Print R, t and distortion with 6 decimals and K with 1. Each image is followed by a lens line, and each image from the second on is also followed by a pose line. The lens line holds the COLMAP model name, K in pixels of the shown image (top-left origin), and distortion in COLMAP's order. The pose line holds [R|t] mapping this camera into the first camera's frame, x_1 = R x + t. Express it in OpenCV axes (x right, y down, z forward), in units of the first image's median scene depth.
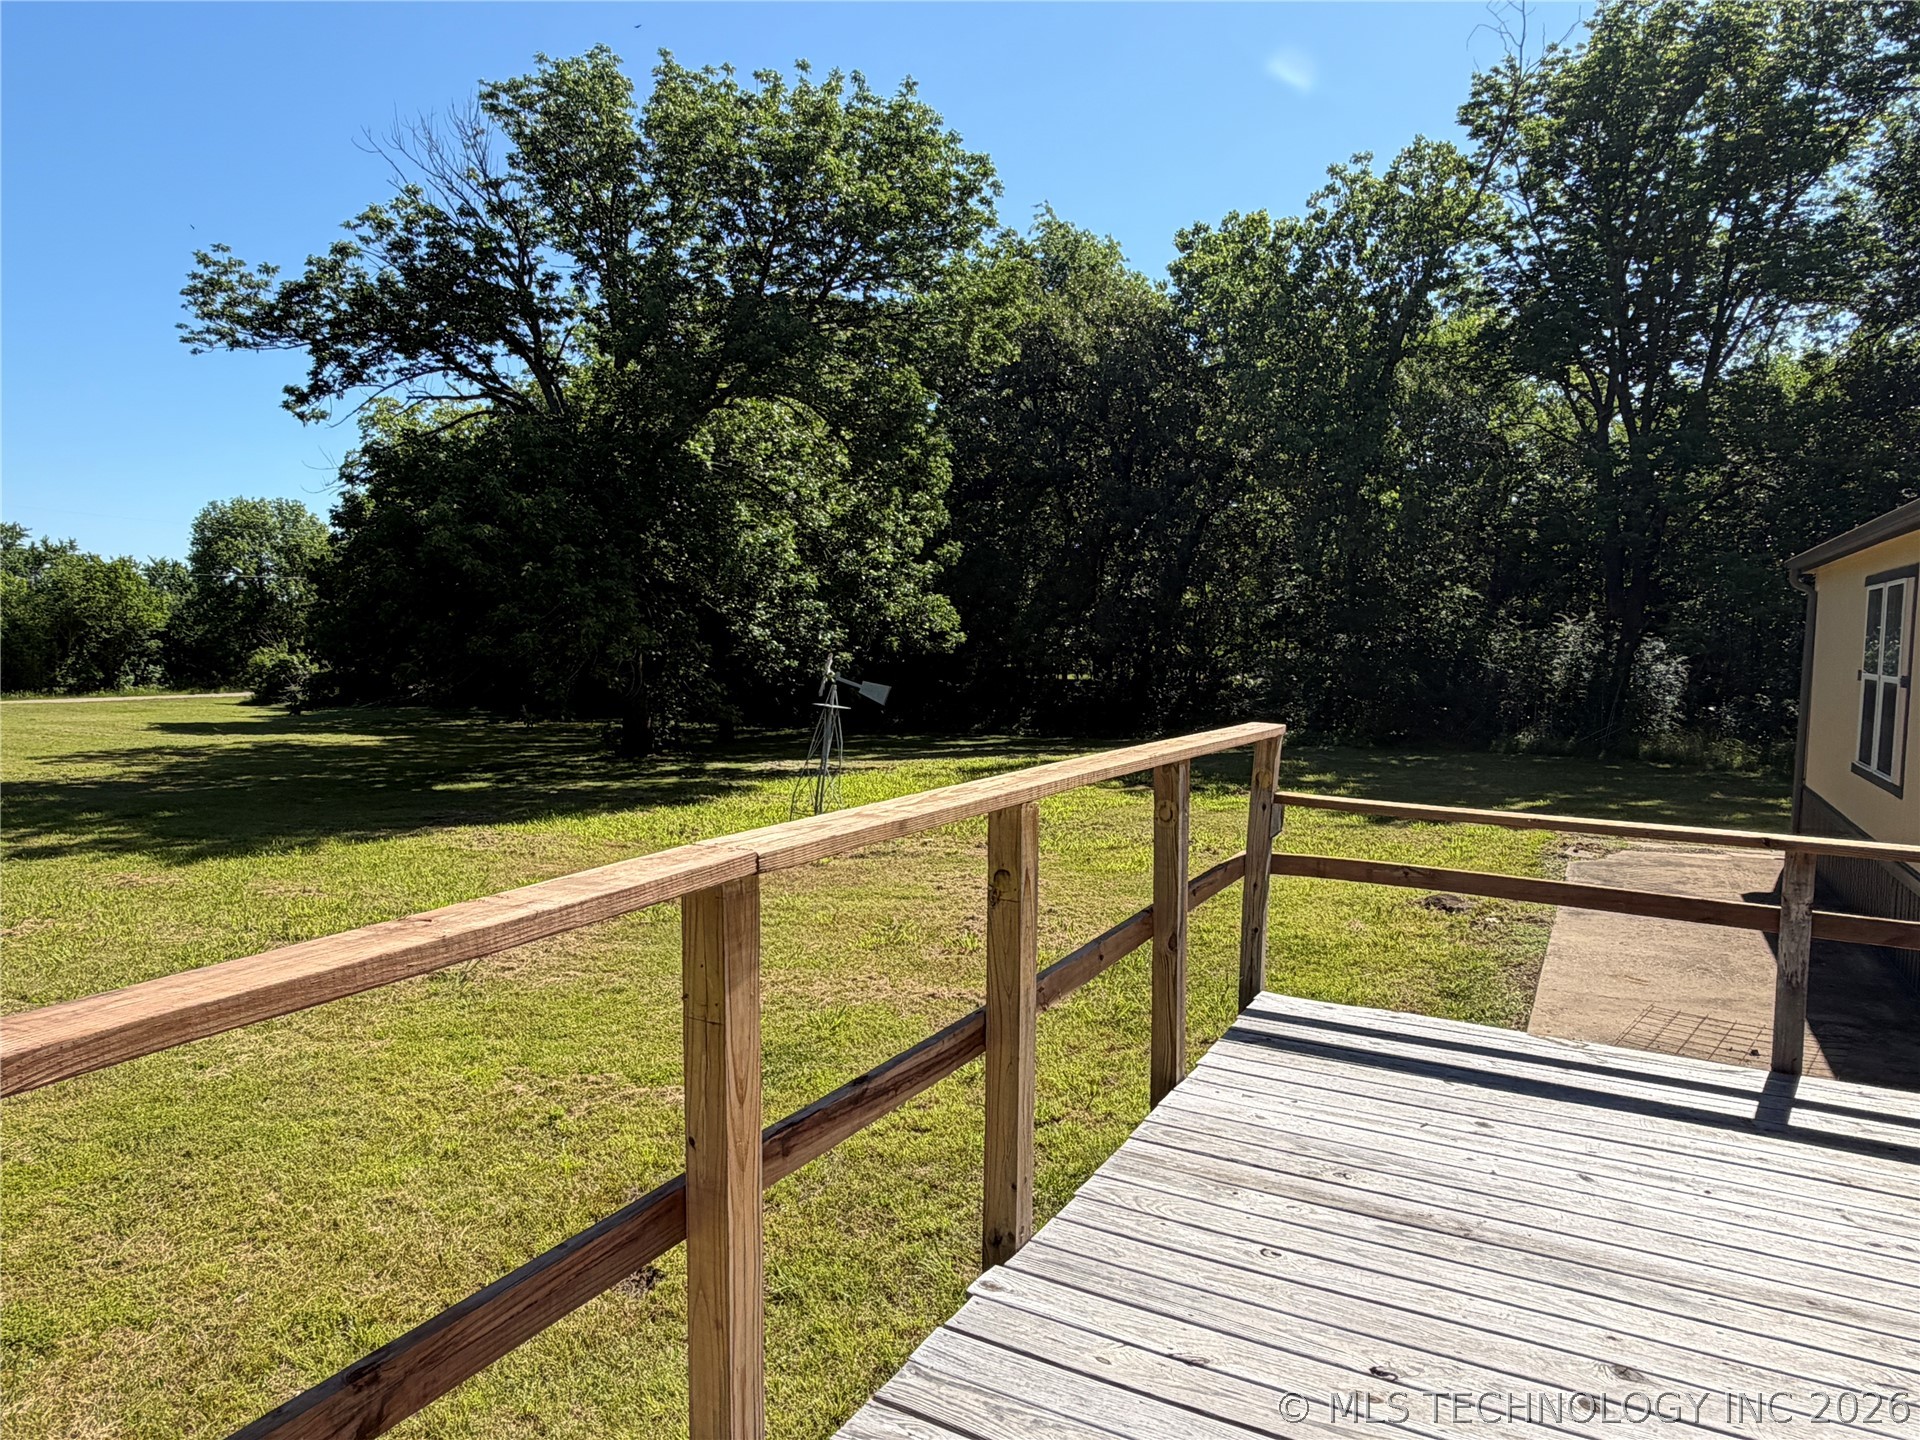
lens RADIAL K [[1261.4, 0, 943.5], [0, 1261.4, 709.9], [0, 0, 1]] dist [0.006889, 0.000967]
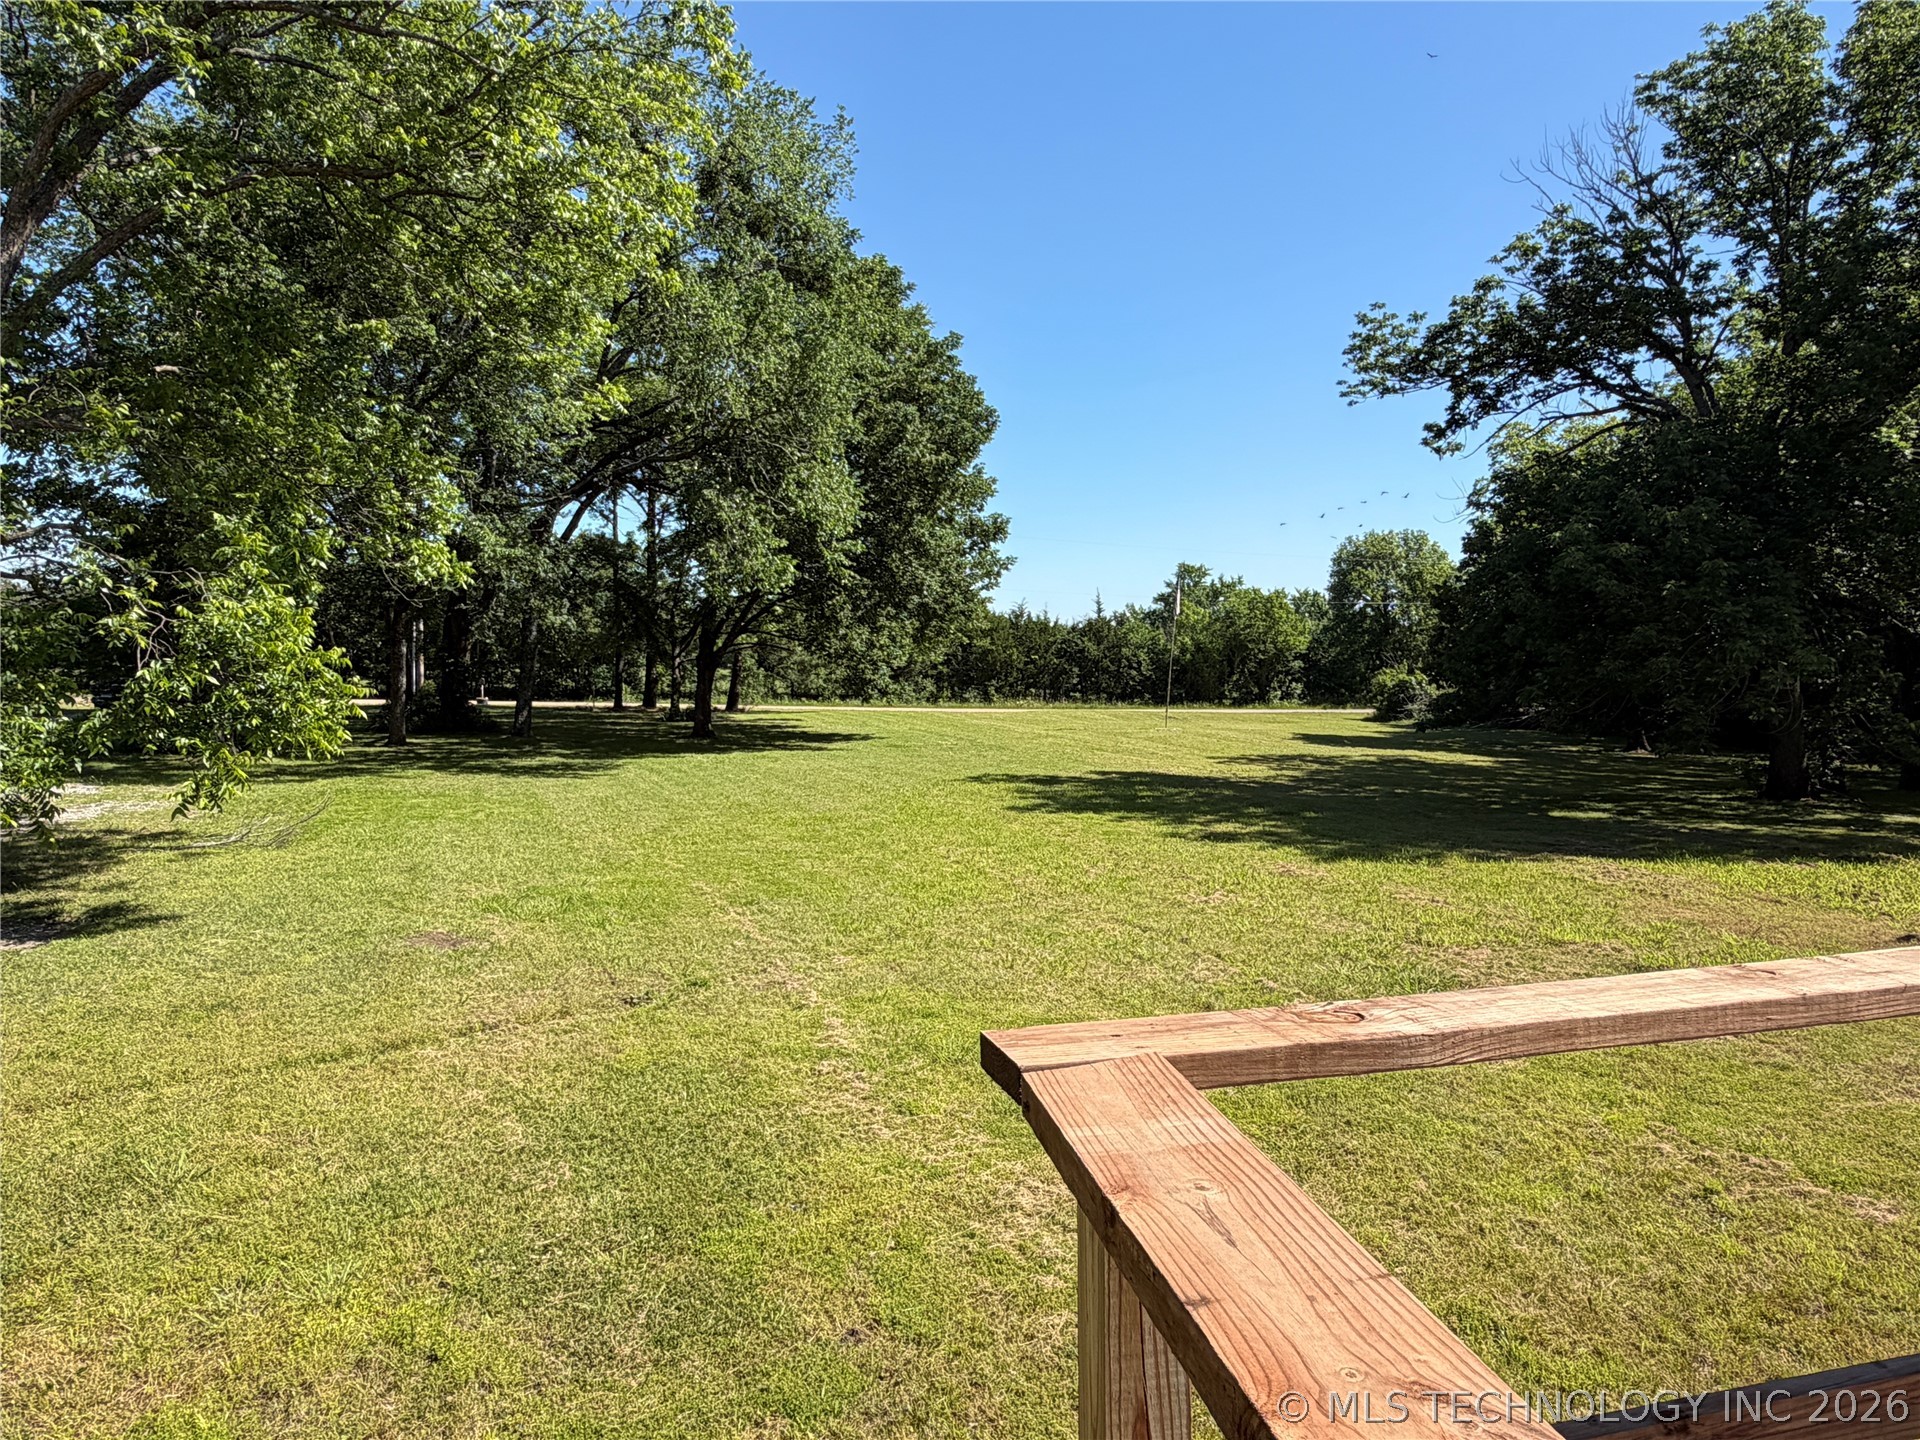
lens RADIAL K [[1261.4, 0, 975.9], [0, 1261.4, 721.3], [0, 0, 1]] dist [0.006889, 0.000967]
pose [[0.699338, 0.041777, -0.713570, -0.015914], [-0.047662, 0.998794, 0.011765, -0.000398], [0.713201, 0.025782, 0.700486, -0.009460]]
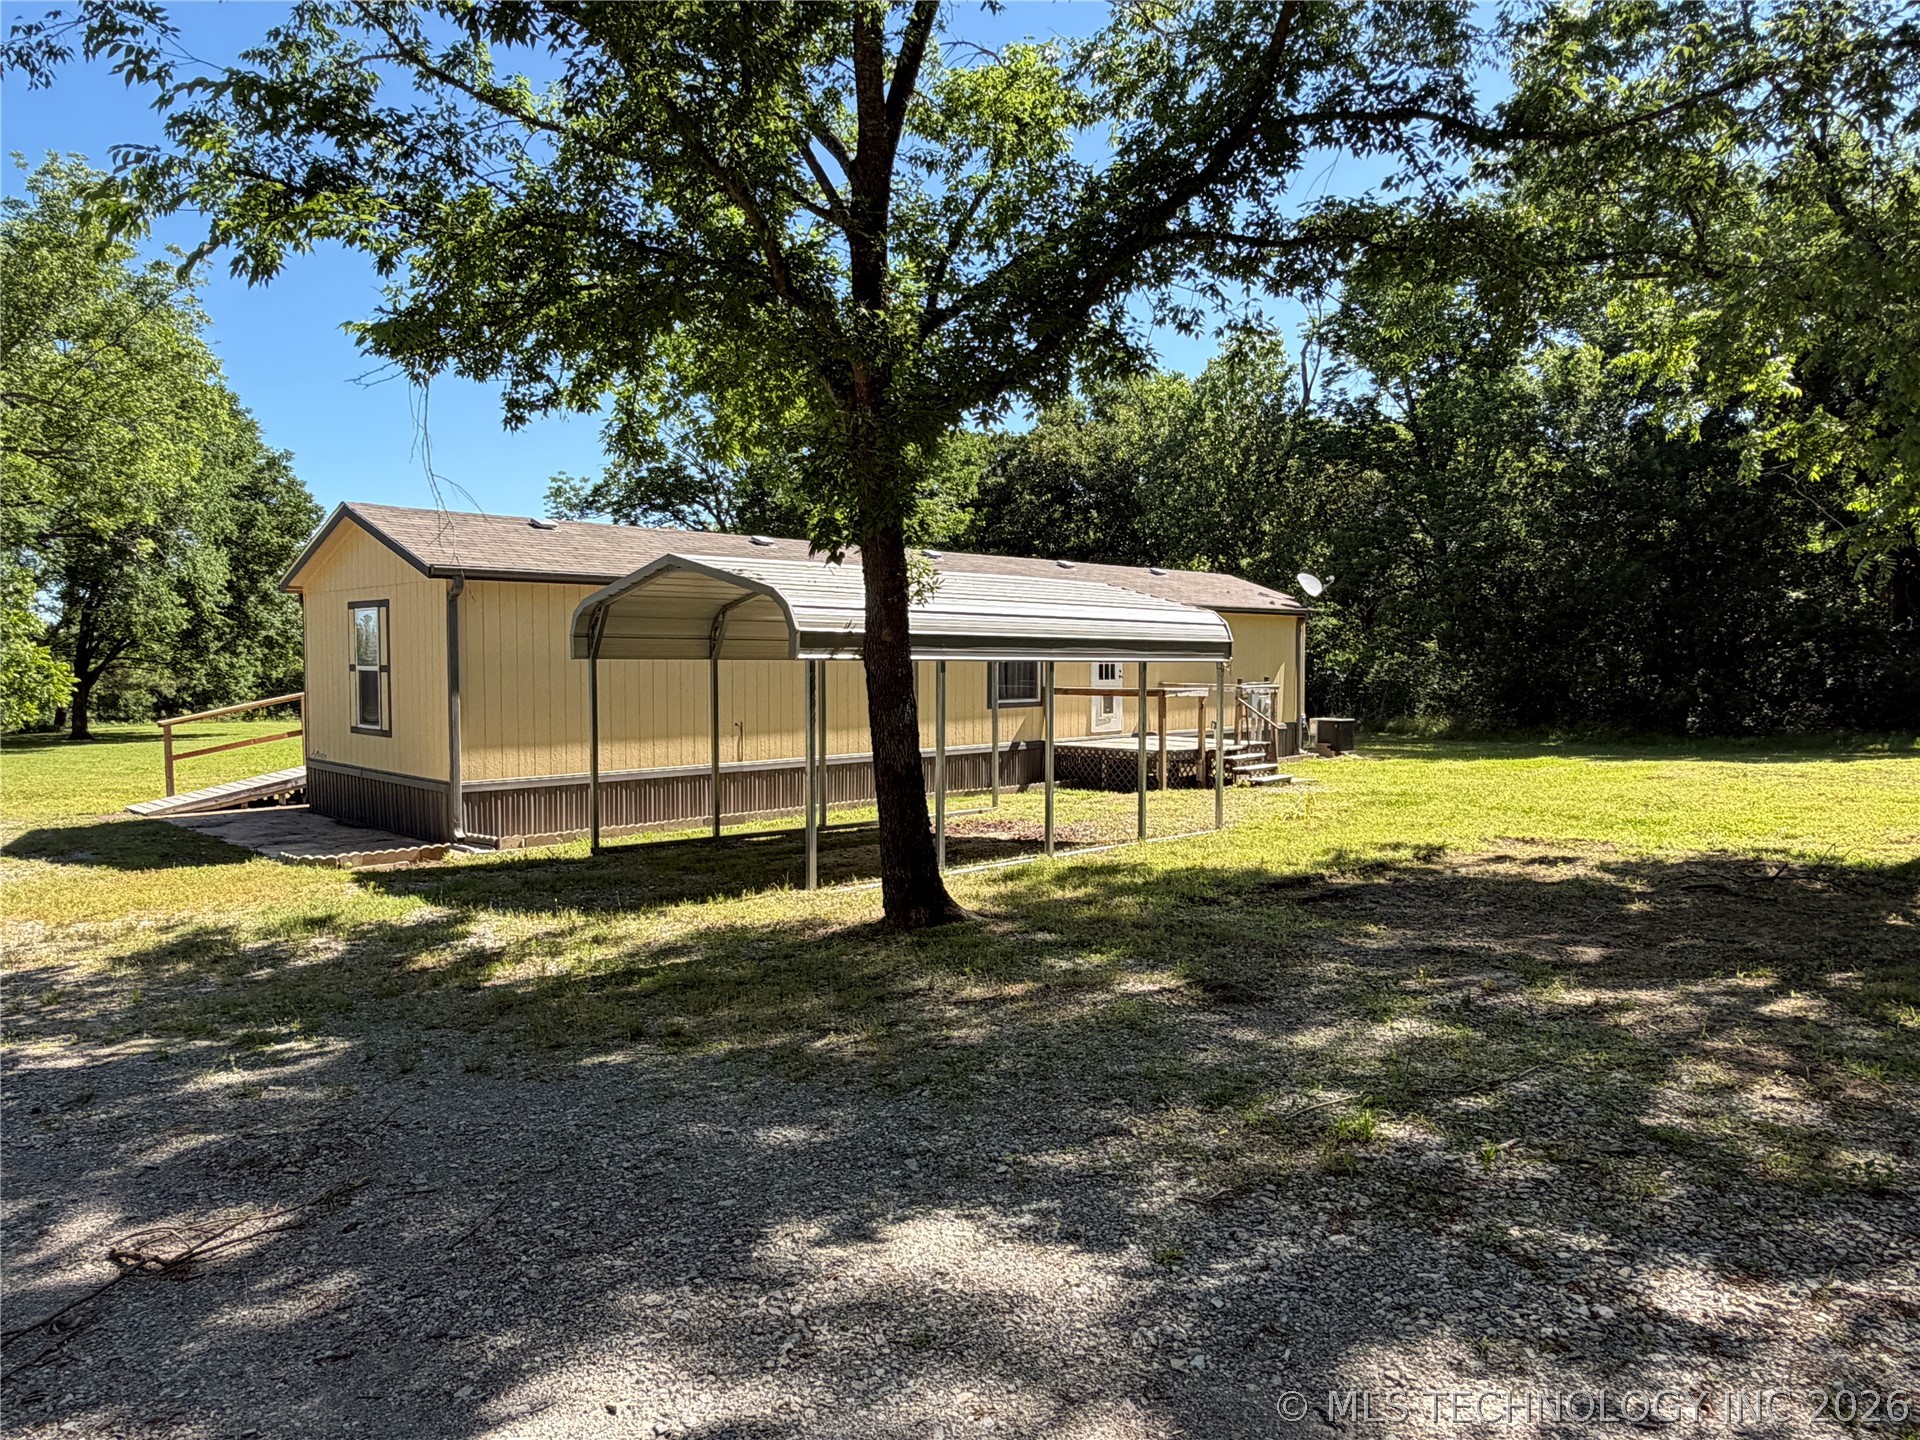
lens RADIAL K [[1261.4, 0, 954.6], [0, 1261.4, 716.5], [0, 0, 1]] dist [0.006889, 0.000967]
pose [[0.955842, -0.007413, -0.293788, 0.591586], [0.000937, 0.999754, -0.022178, 0.063651], [0.293880, 0.020924, 0.955613, -0.700757]]
